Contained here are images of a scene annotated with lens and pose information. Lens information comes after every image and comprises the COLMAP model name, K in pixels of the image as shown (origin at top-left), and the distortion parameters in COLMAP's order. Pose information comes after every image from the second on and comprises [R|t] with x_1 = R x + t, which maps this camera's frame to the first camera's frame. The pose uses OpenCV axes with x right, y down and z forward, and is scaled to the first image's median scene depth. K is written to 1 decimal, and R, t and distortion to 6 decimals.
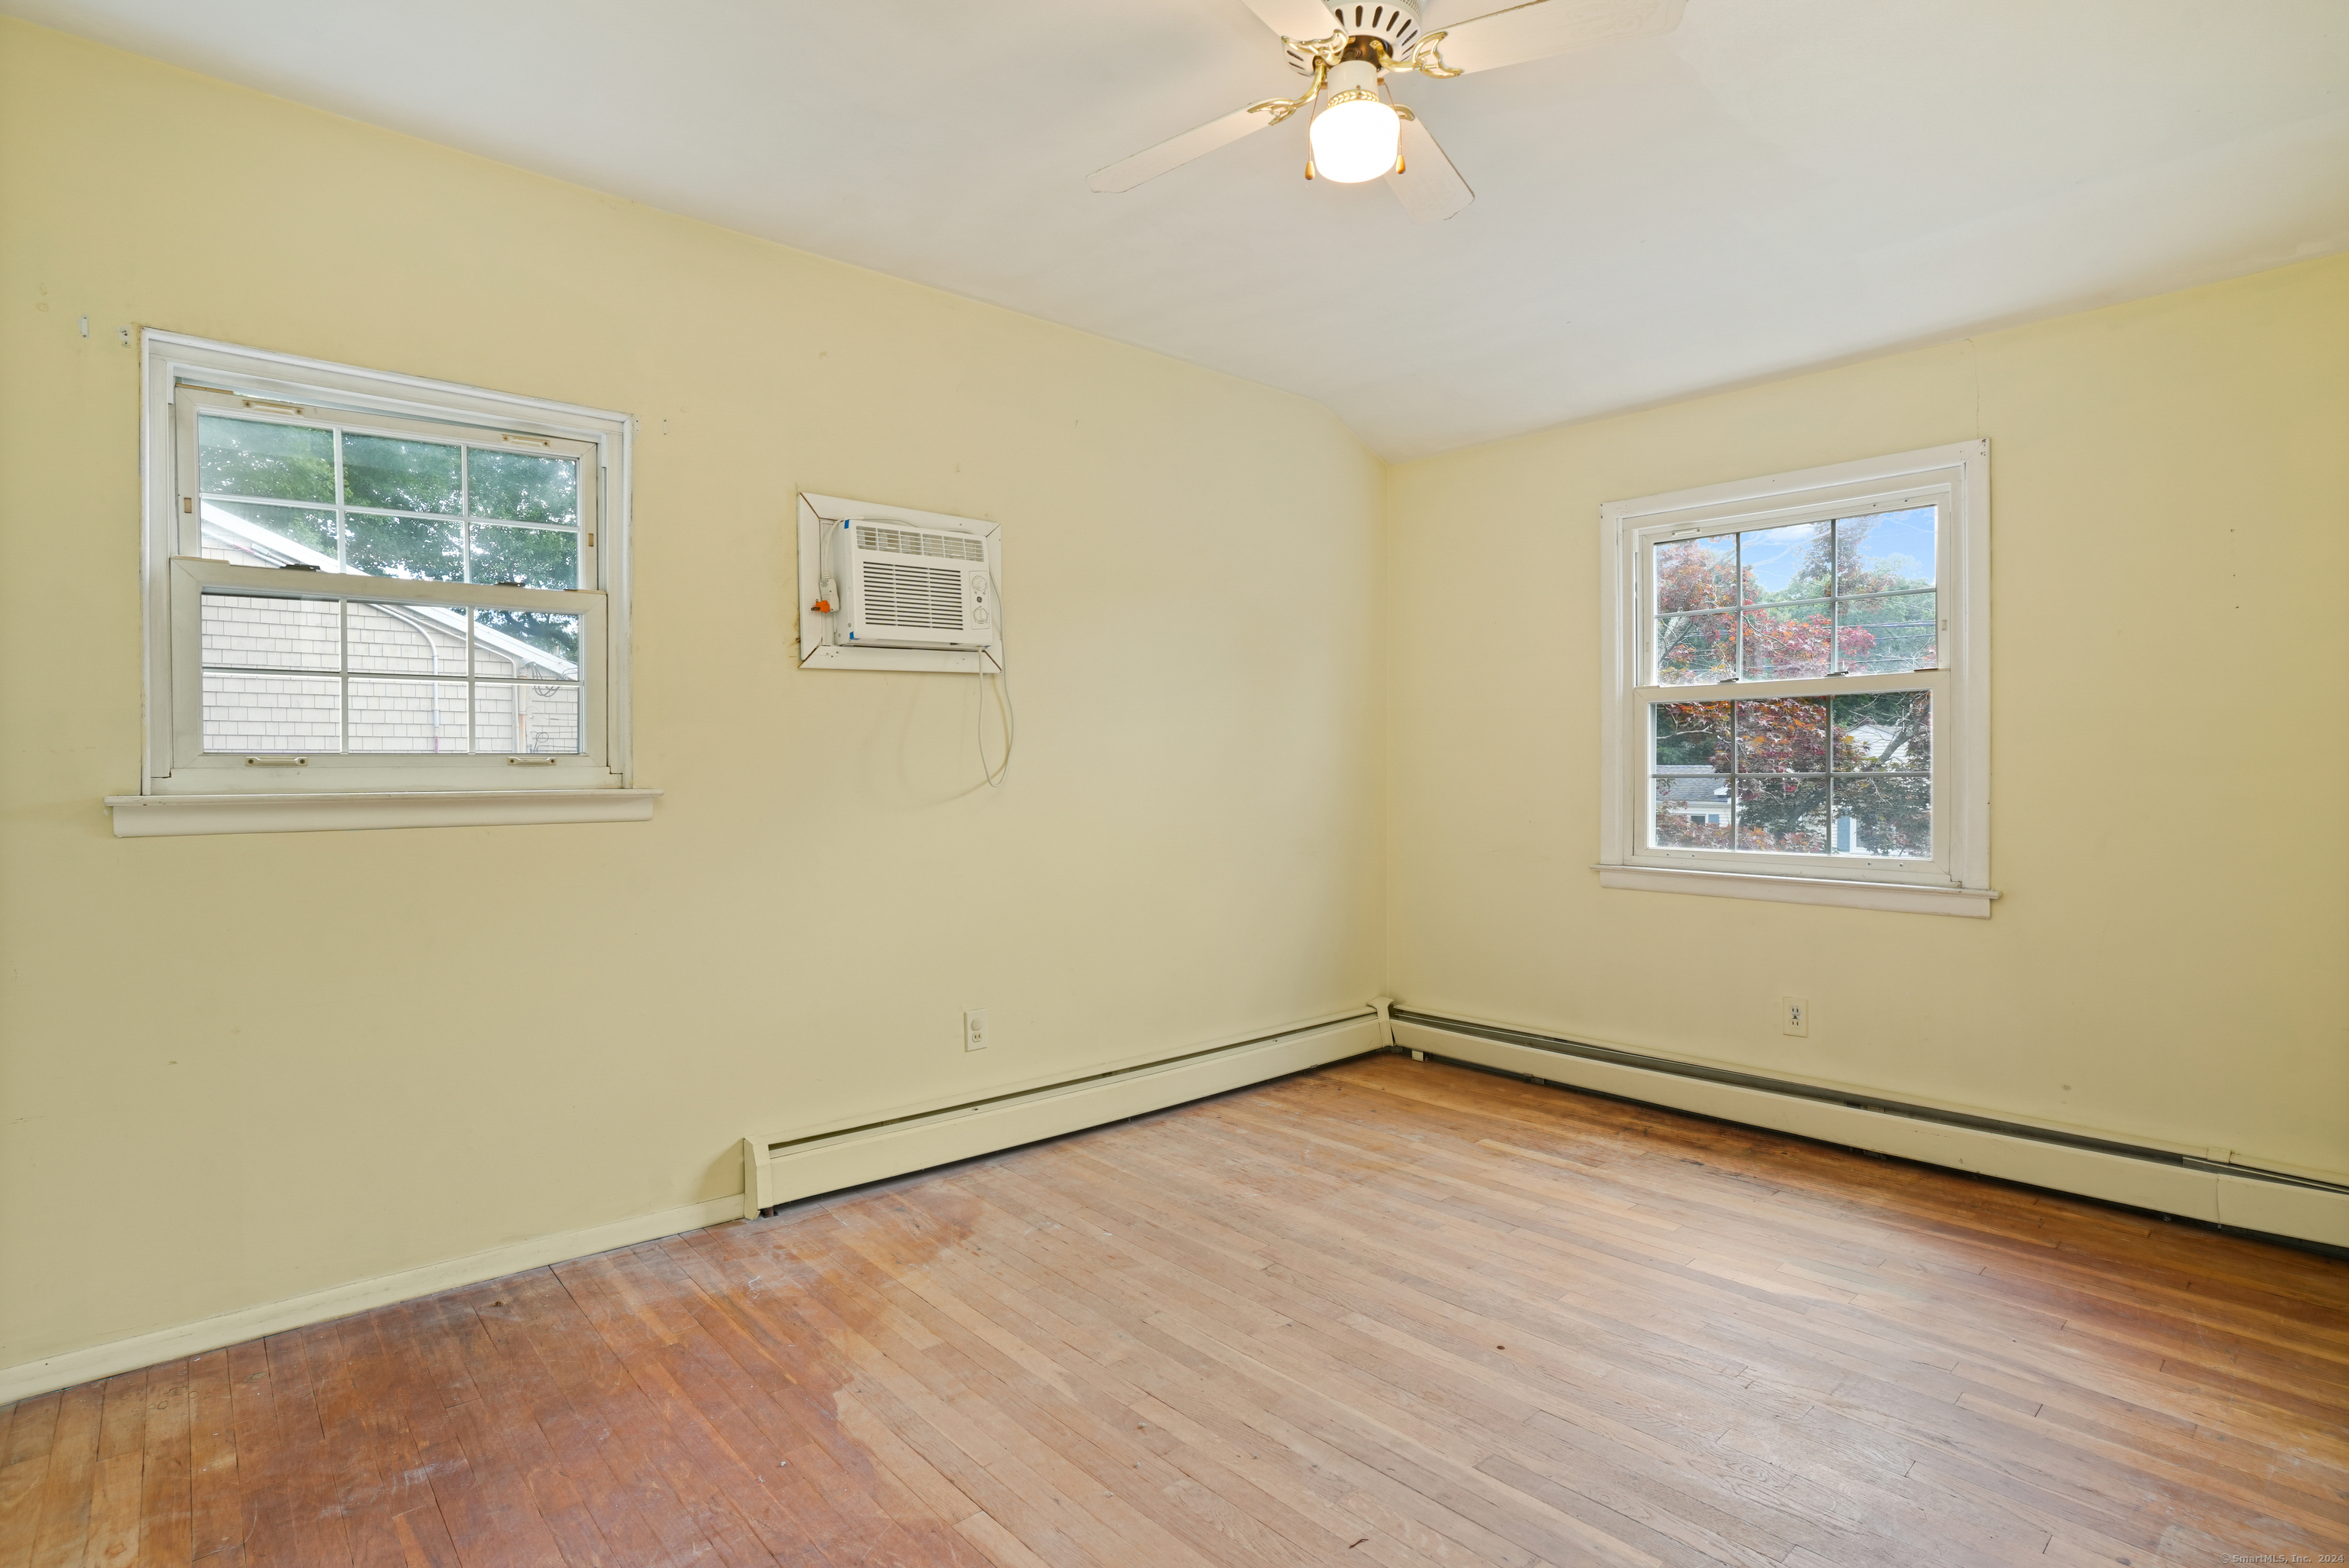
lens RADIAL K [[1180.9, 0, 1174.5], [0, 1180.9, 784.0], [0, 0, 1]] dist [-0.085592, 0.043192]
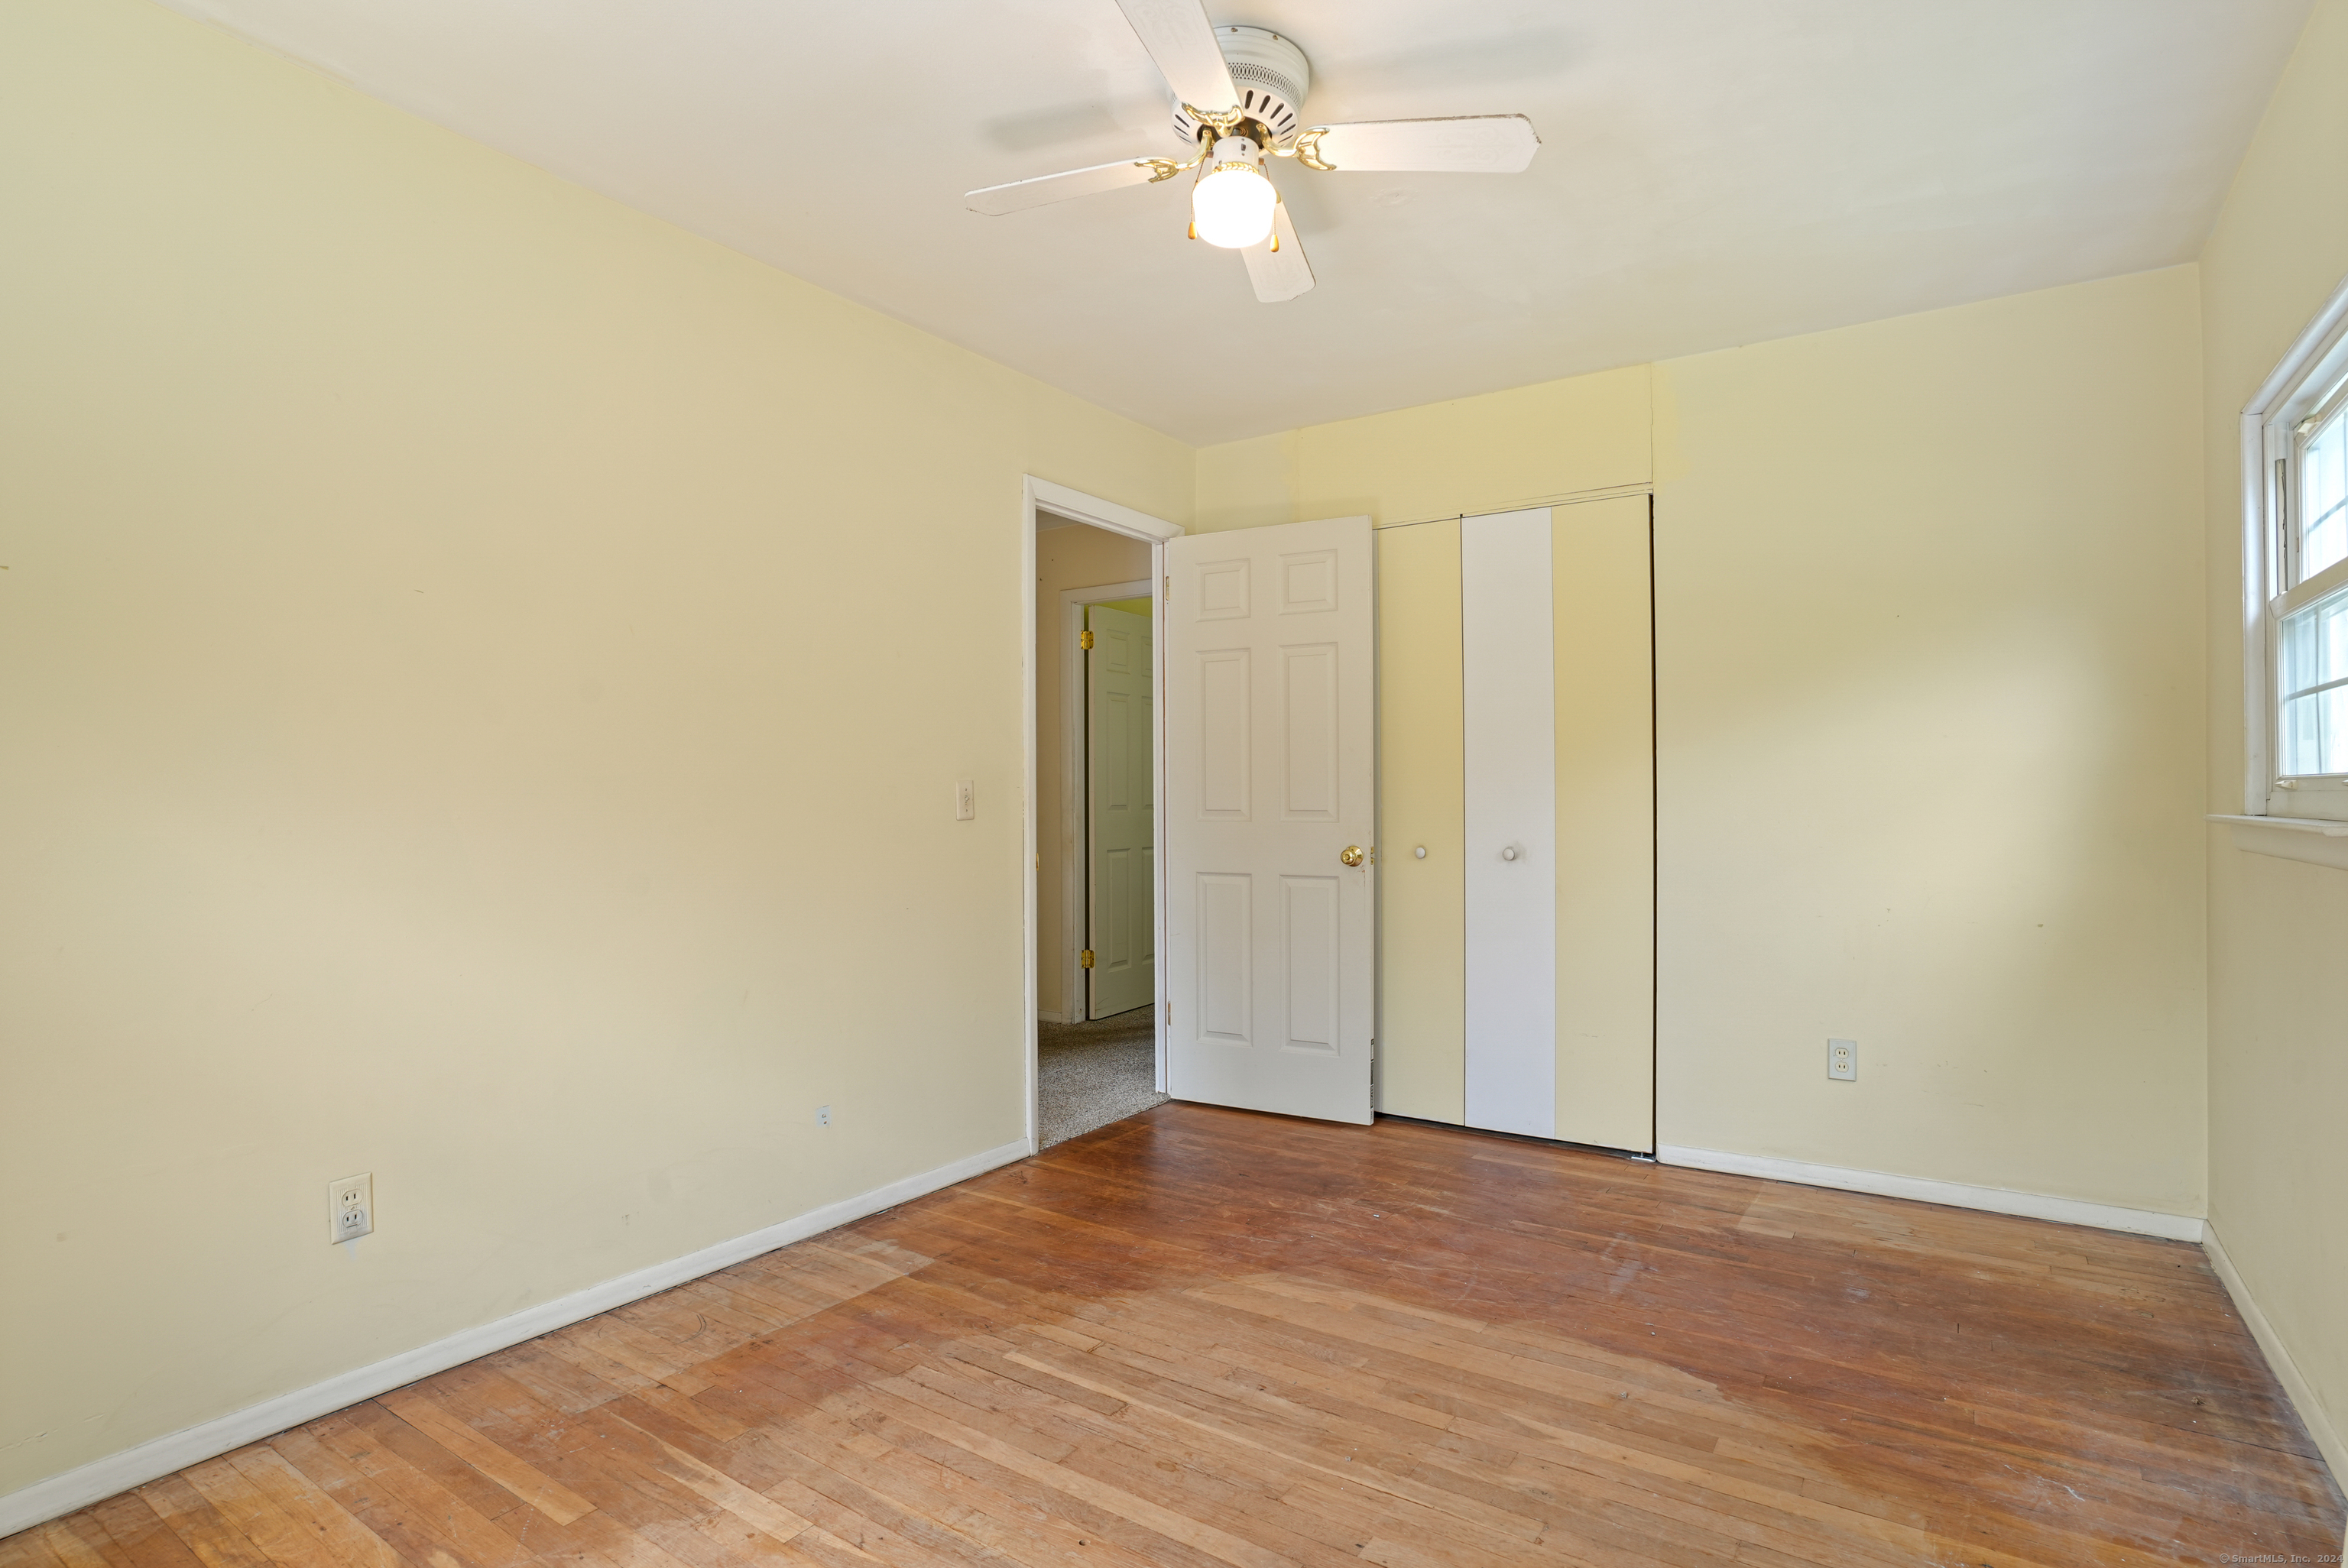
lens RADIAL K [[1180.4, 0, 1174.0], [0, 1180.4, 784.0], [0, 0, 1]] dist [-0.085592, 0.043192]
pose [[-0.967820, 0.003142, -0.251623, 0.418678], [0.000112, 0.999927, 0.012056, -0.033241], [0.251643, 0.011640, -0.967750, 1.759731]]
